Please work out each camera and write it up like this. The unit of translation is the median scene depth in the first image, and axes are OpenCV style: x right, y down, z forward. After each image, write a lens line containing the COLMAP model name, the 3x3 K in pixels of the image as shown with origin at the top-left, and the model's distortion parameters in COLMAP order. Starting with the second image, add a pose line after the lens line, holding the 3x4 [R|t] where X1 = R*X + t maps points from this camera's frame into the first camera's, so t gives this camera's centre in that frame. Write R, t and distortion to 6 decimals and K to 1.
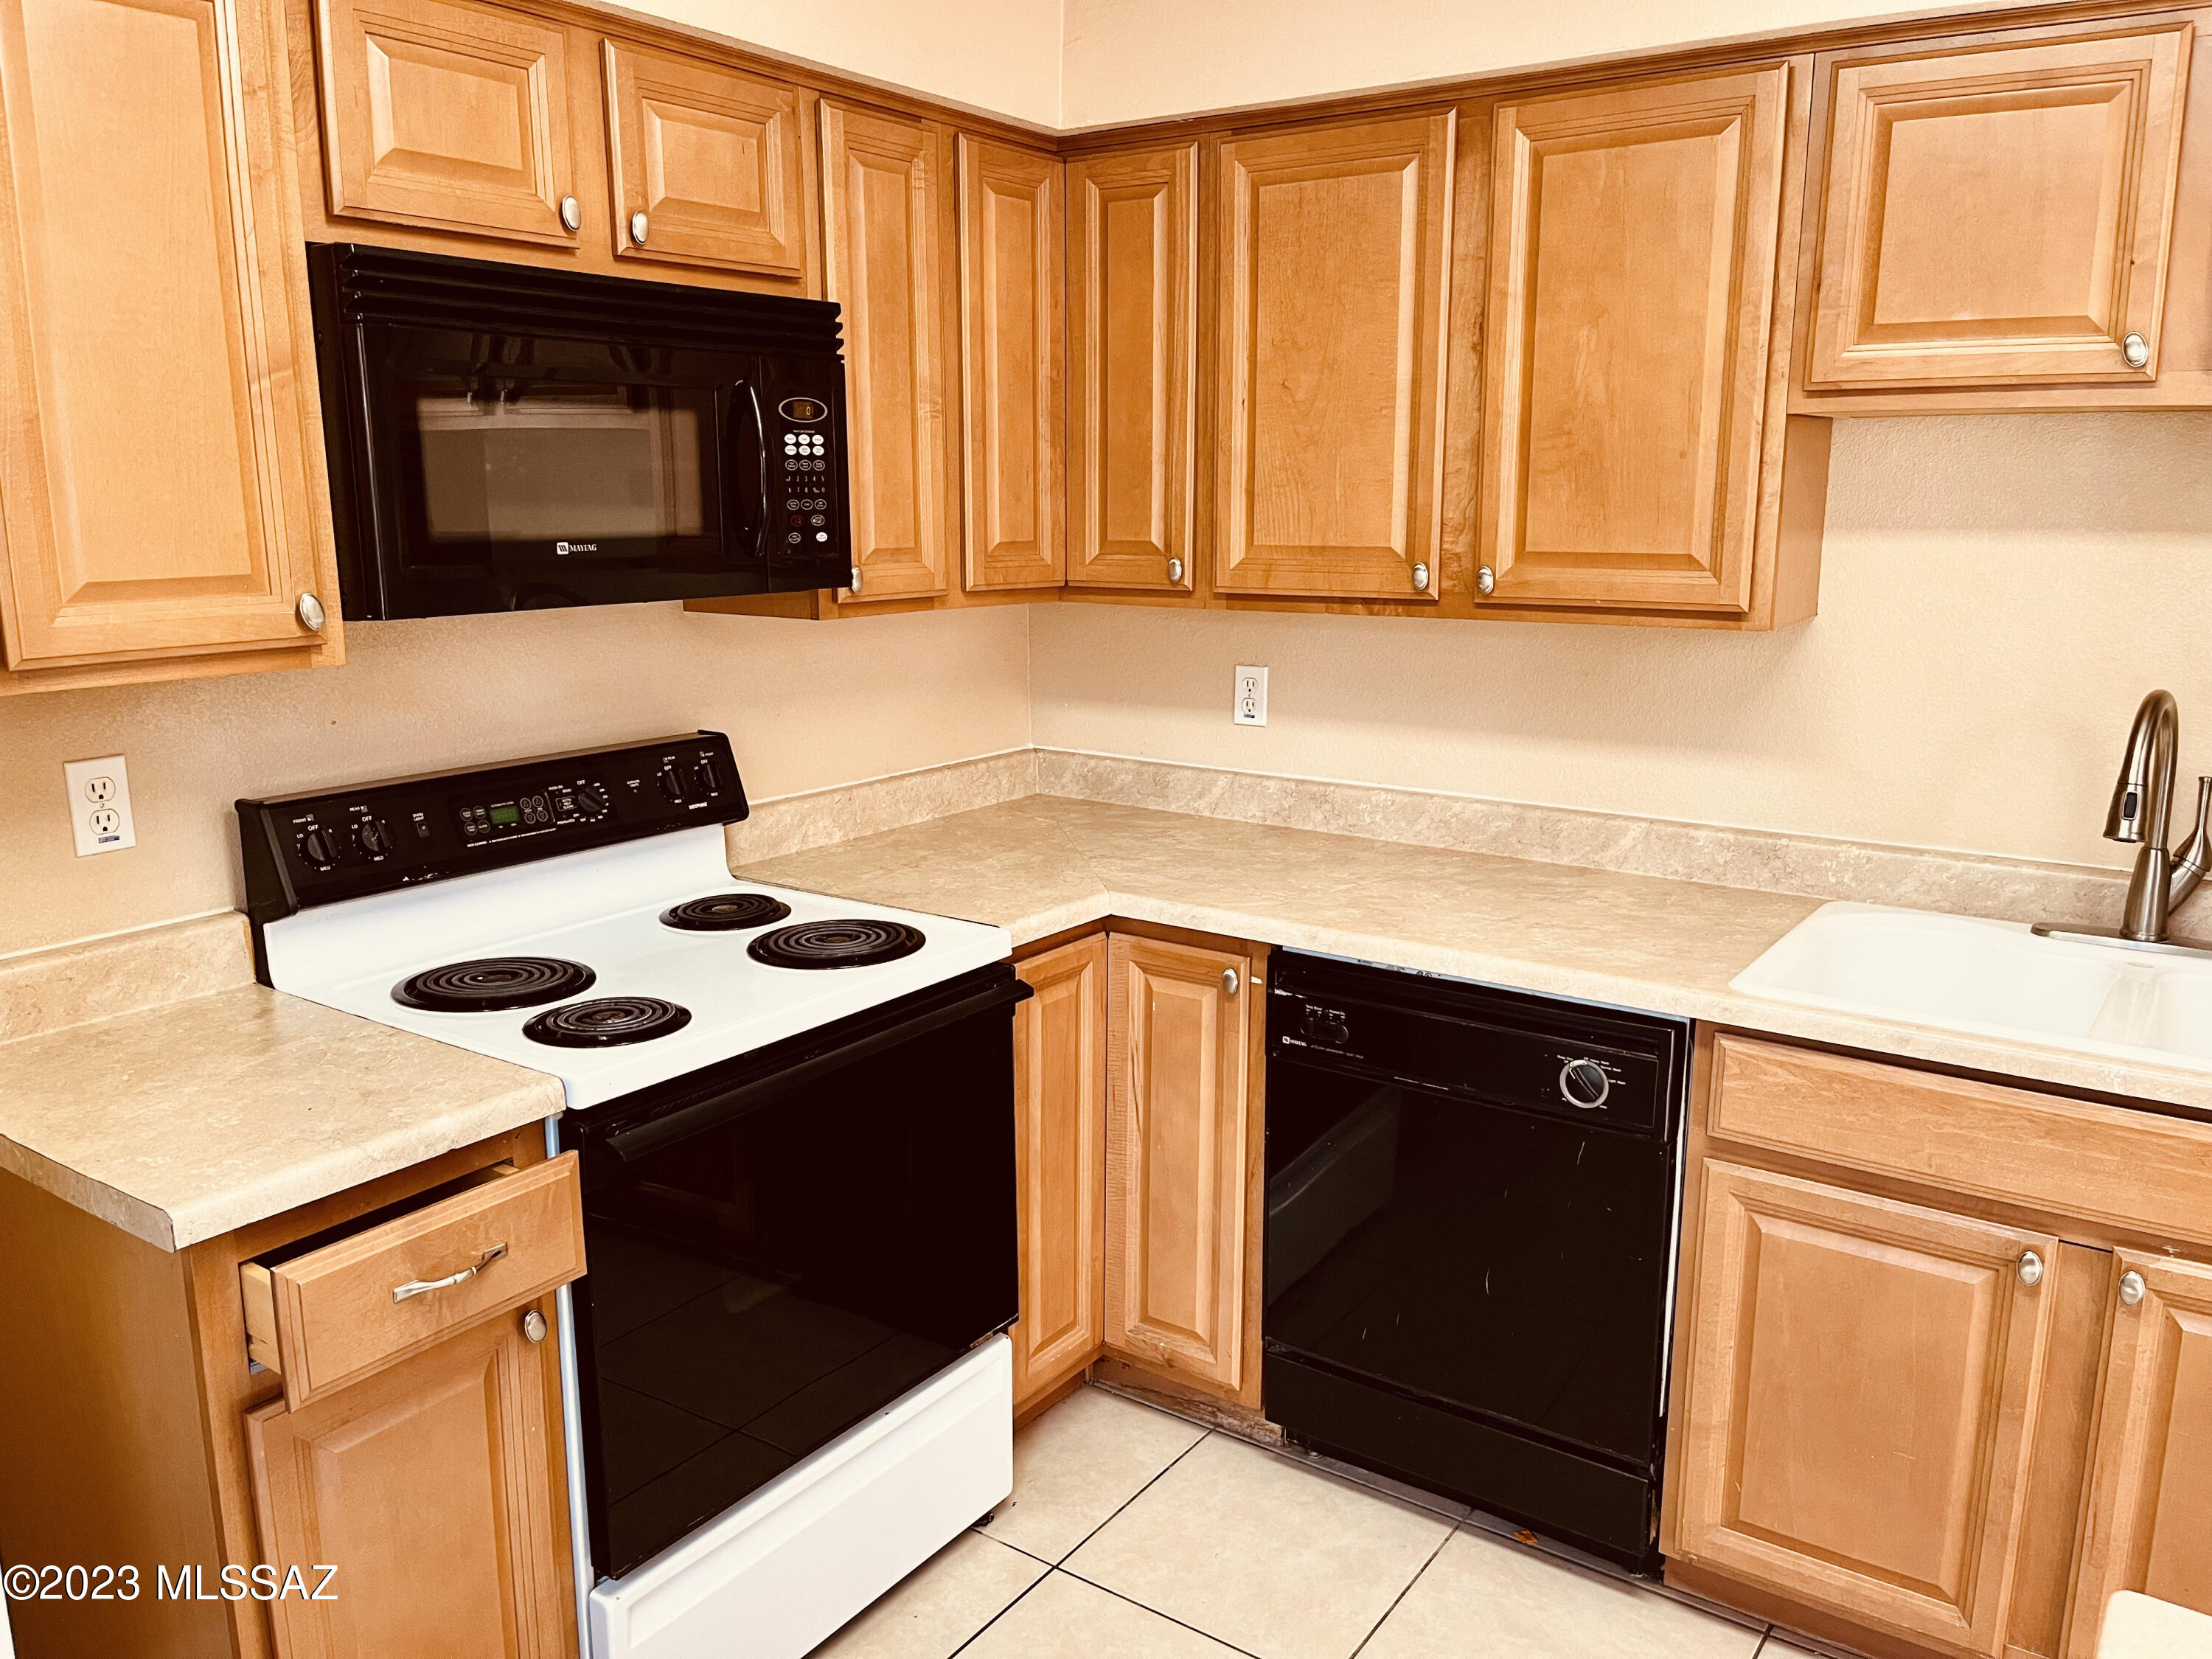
lens RADIAL K [[1675.7, 0, 1095.4], [0, 1675.7, 825.7], [0, 0, 1]] dist [0.040060, -0.021847]
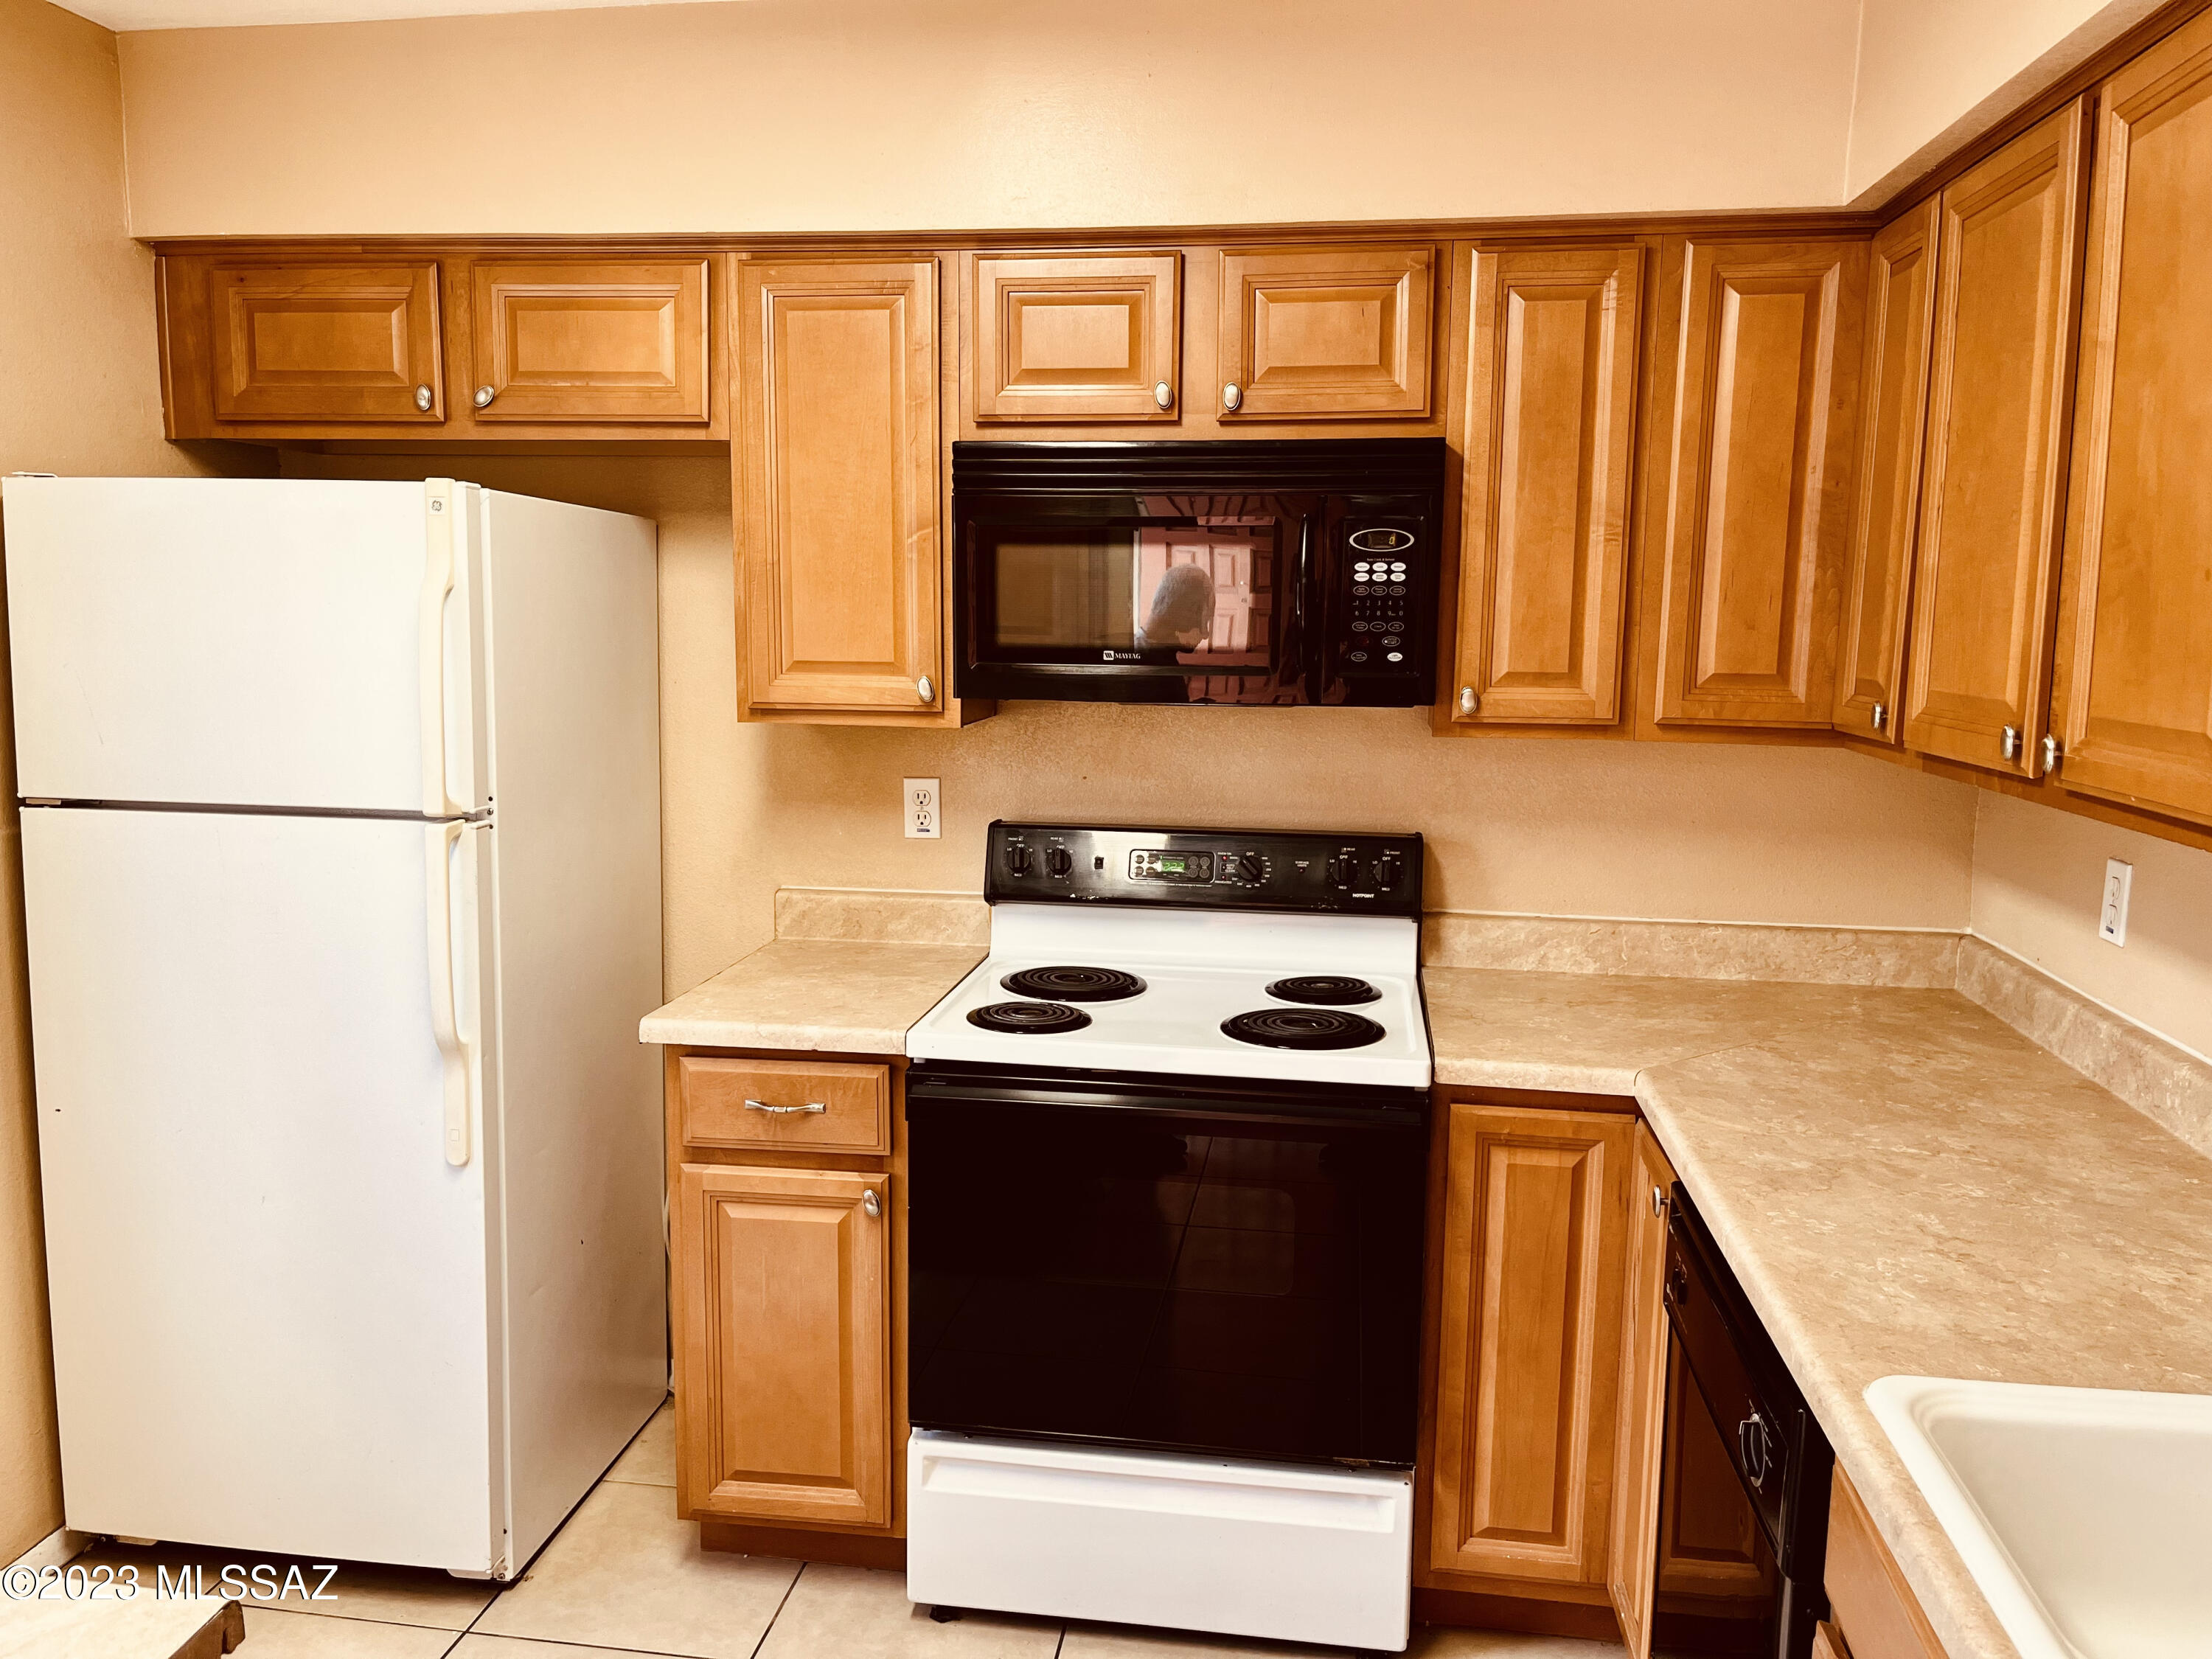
lens RADIAL K [[1675.7, 0, 1093.4], [0, 1675.7, 829.2], [0, 0, 1]] dist [0.040060, -0.021847]
pose [[0.447080, 0.126892, -0.885448, 0.710369], [-0.188239, 0.981066, 0.045550, -0.077688], [0.874463, 0.146312, 0.462501, 0.359079]]
